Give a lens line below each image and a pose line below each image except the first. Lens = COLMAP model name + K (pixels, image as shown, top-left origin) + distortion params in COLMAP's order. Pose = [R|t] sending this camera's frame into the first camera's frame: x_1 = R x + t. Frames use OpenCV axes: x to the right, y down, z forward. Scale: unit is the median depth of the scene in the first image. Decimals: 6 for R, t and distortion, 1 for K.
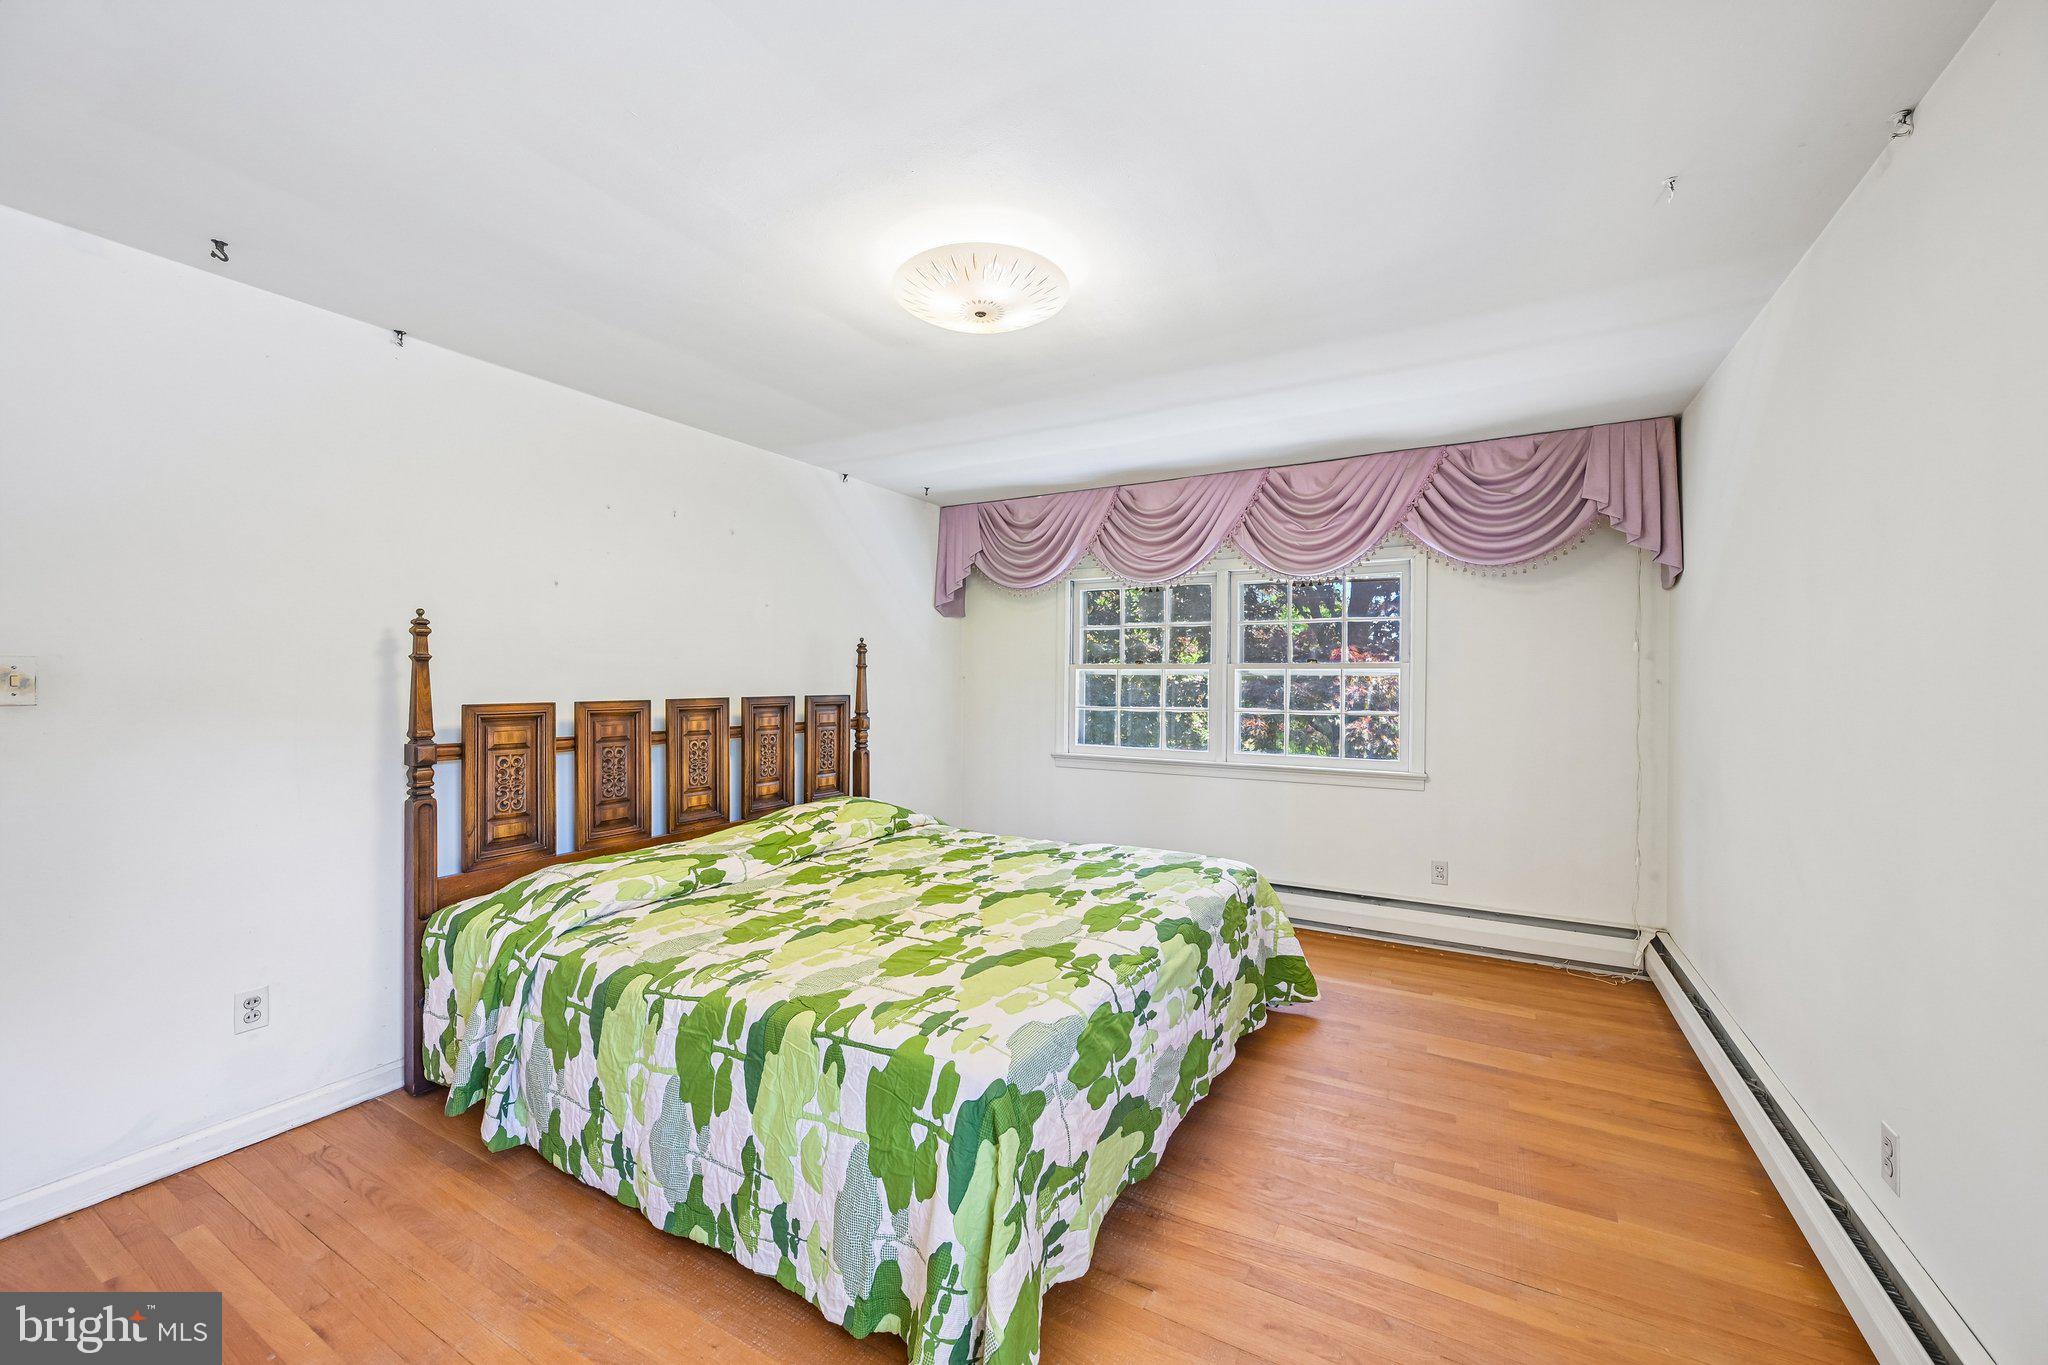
lens RADIAL K [[804.2, 0, 986.0], [0, 804.2, 663.8], [0, 0, 1]] dist [-0.006113, -0.000111]
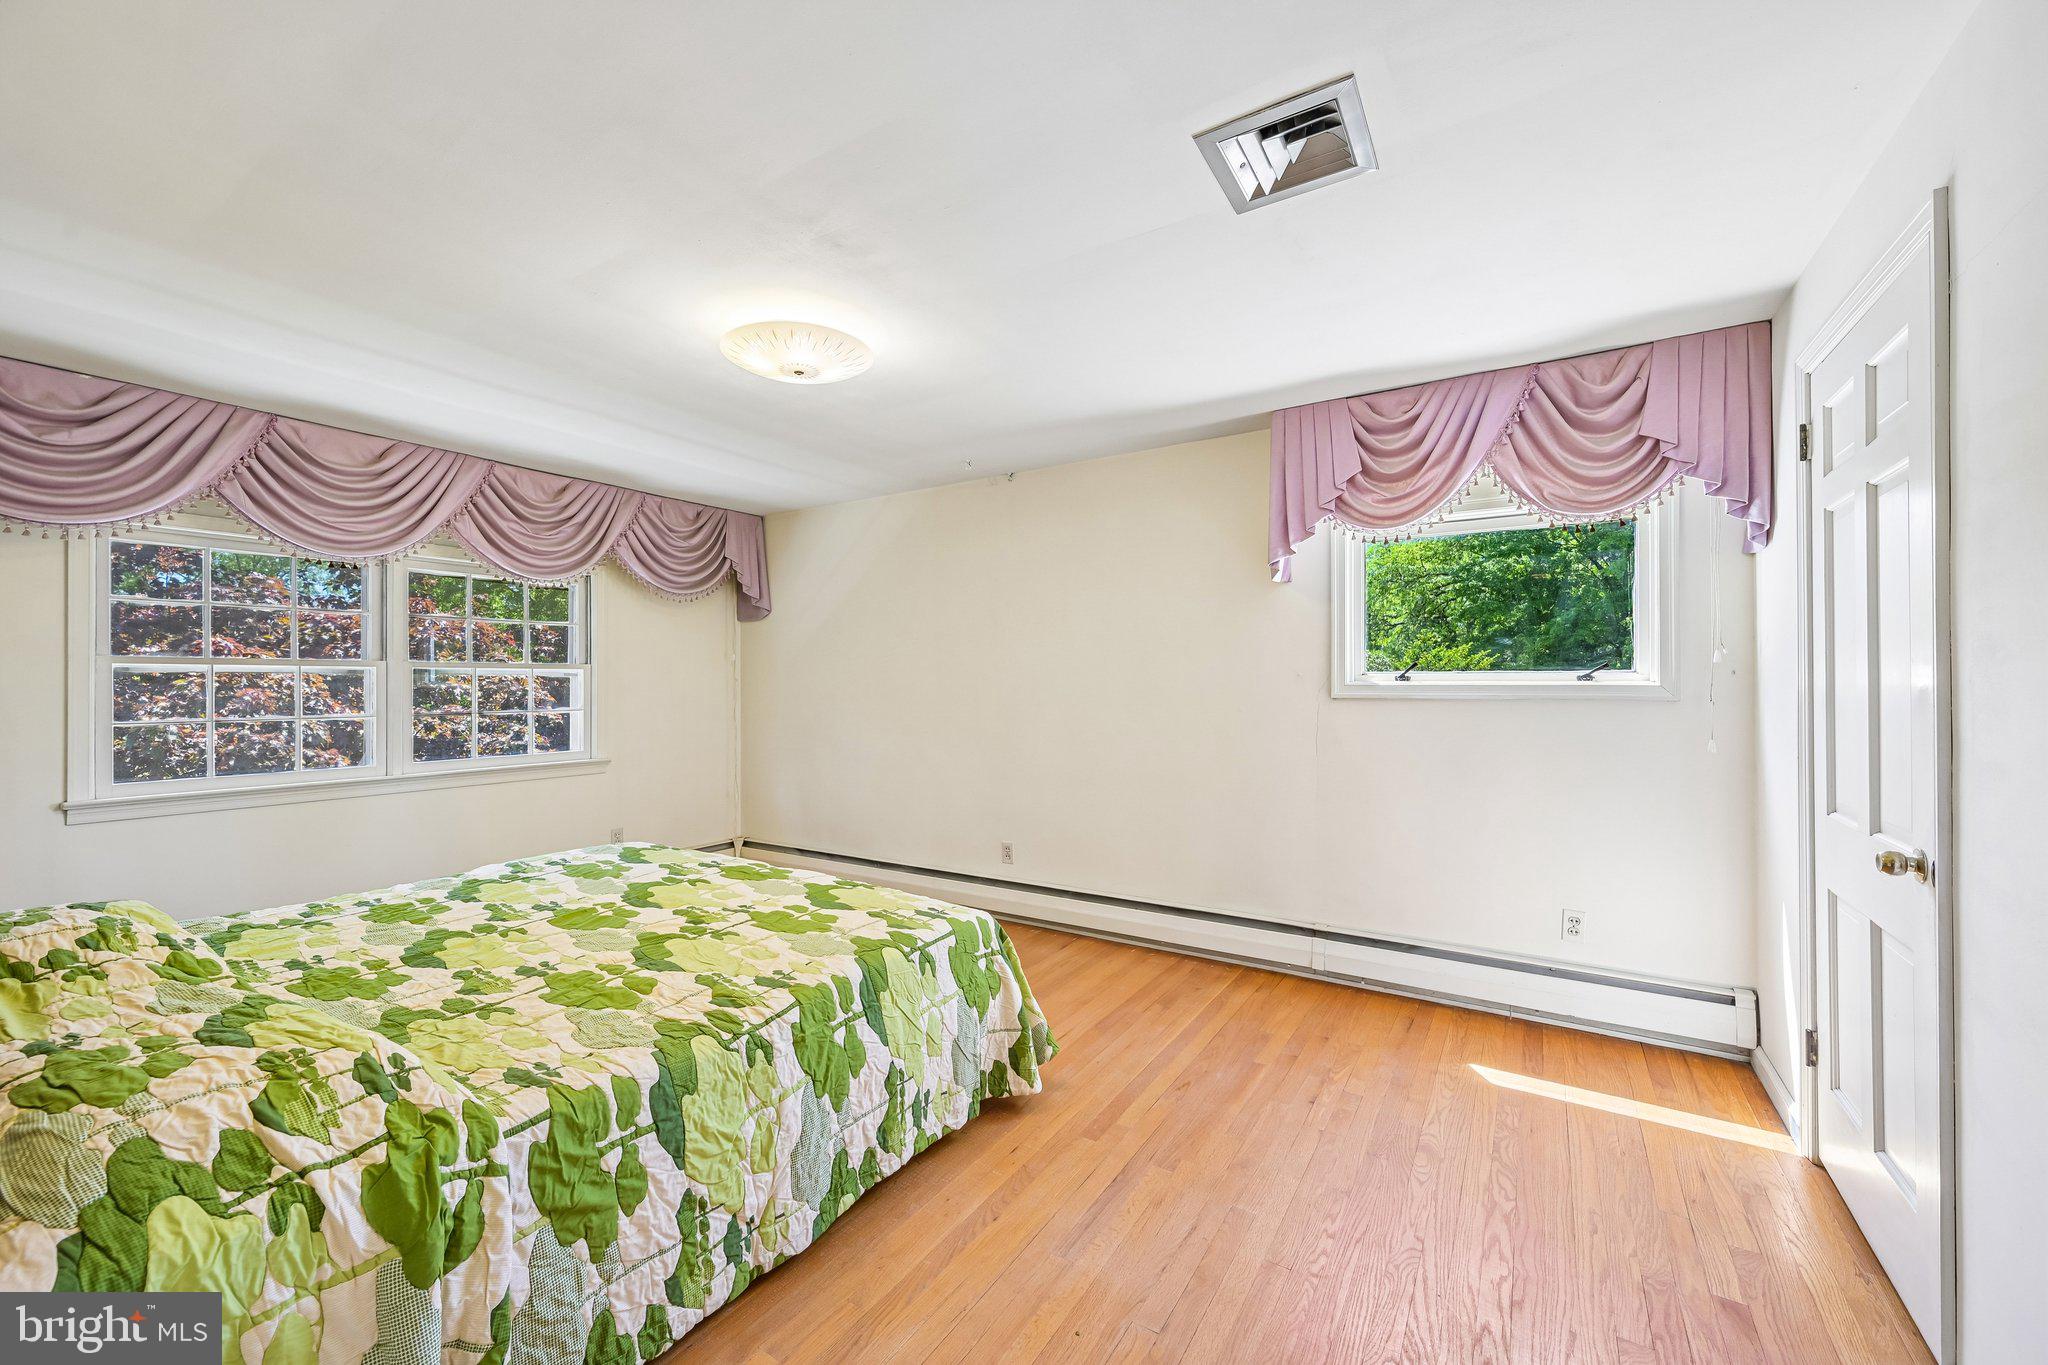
lens RADIAL K [[804.2, 0, 1028.9], [0, 804.2, 687.3], [0, 0, 1]] dist [-0.006113, -0.000111]
pose [[0.034693, -0.013460, 0.999307, -0.855433], [-0.016779, 0.999761, 0.014049, 0.006605], [-0.999257, -0.017255, 0.034459, 0.443971]]
